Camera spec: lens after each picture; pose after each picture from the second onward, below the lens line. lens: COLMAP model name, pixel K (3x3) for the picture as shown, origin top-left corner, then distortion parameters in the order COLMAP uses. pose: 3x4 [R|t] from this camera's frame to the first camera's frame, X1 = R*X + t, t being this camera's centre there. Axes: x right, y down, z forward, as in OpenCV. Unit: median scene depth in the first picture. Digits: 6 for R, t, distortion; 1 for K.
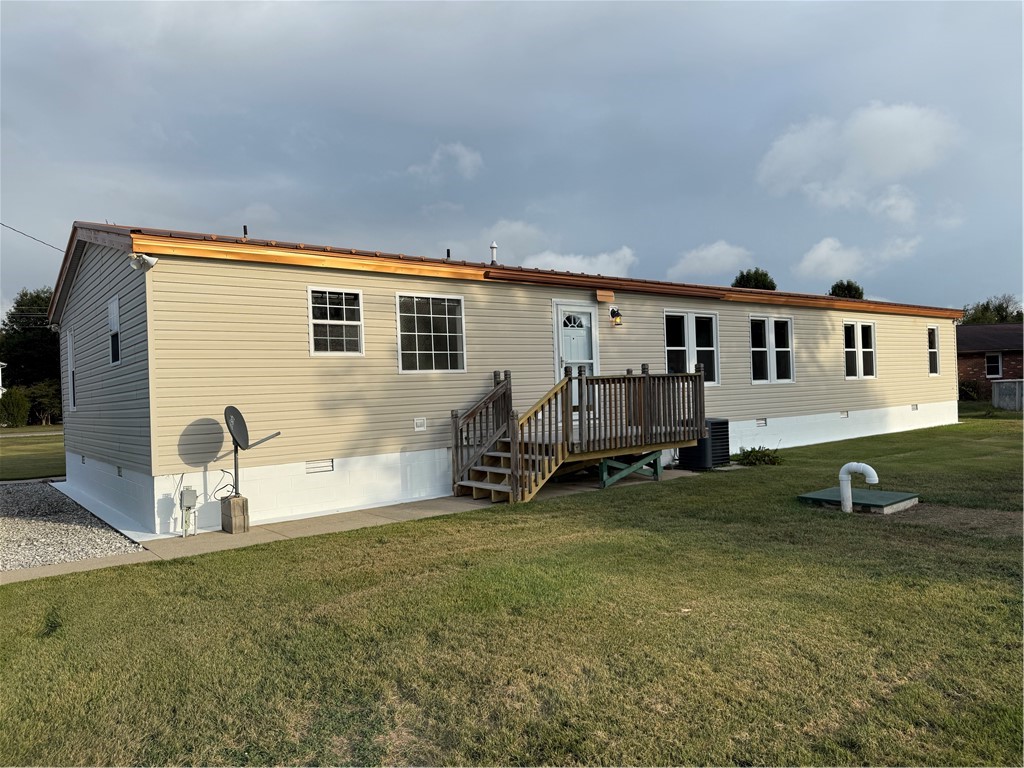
lens RADIAL K [[717.0, 0, 514.3], [0, 717.0, 391.6], [0, 0, 1]] dist [-0.000866, -0.003622]
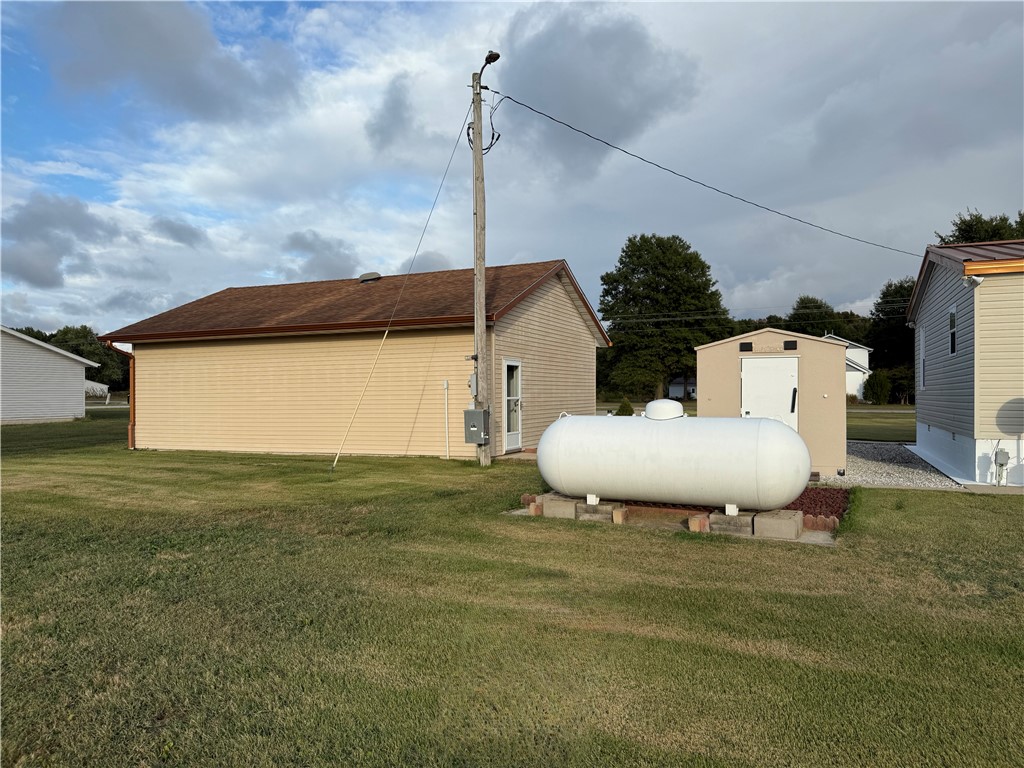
lens RADIAL K [[717.0, 0, 514.3], [0, 717.0, 391.6], [0, 0, 1]] dist [-0.000866, -0.003622]
pose [[0.472110, 0.035800, -0.880813, 0.217883], [-0.014382, 0.999355, 0.032910, -0.002573], [0.881423, -0.002869, 0.472320, -0.323359]]
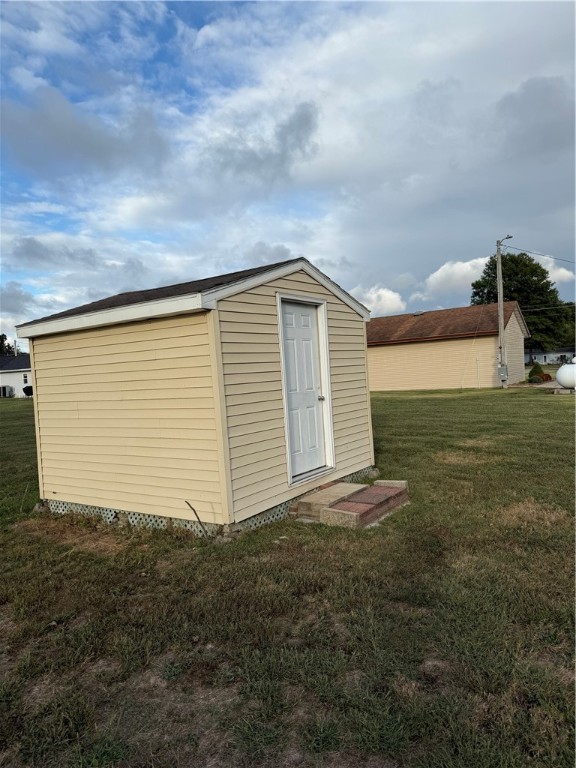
lens RADIAL K [[549.6, 0, 288.0], [0, 549.6, 384.0], [0, 0, 1]] dist [-0.052021, -0.001164]
pose [[0.326888, 0.041249, -0.944163, 1.134385], [0.042130, 0.997418, 0.058162, -0.039525], [0.944124, -0.058790, 0.324306, -1.547736]]
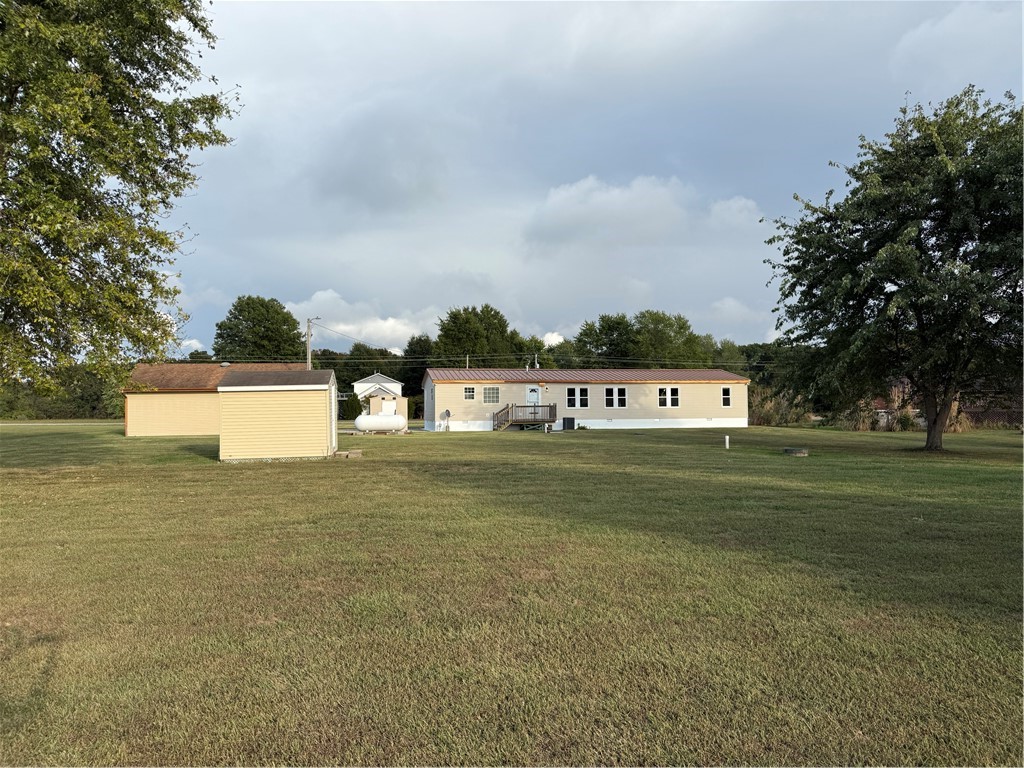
lens RADIAL K [[697.3, 0, 512.8], [0, 697.3, 441.1], [0, 0, 1]] dist [0.002010, 0.000316]
pose [[0.898583, 0.050704, -0.435864, 1.996686], [-0.026501, 0.997759, 0.061433, -0.067654], [0.438002, -0.043652, 0.897914, -2.999102]]
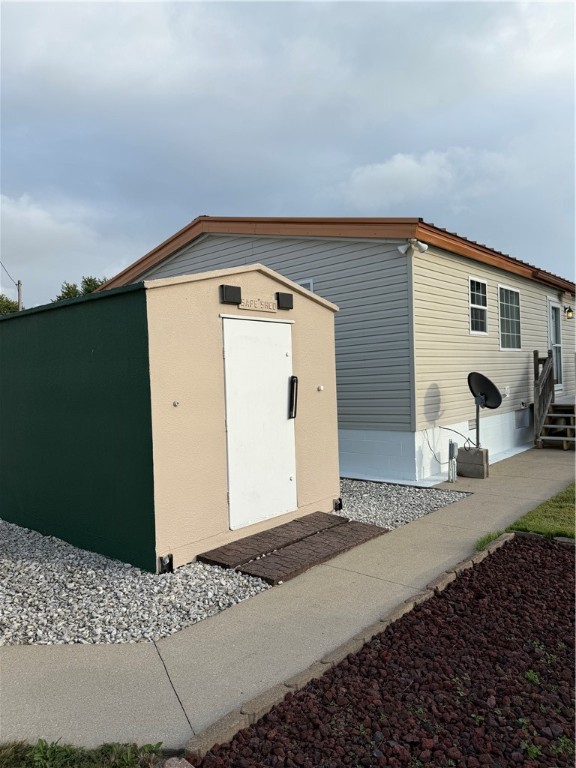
lens RADIAL K [[537.8, 0, 288.0], [0, 537.8, 384.0], [0, 0, 1]] dist [-0.000866, -0.003622]
pose [[0.989519, 0.011638, 0.143933, -0.659233], [-0.014563, 0.999708, 0.019284, 0.020704], [-0.143667, -0.021178, 0.989399, 0.124592]]
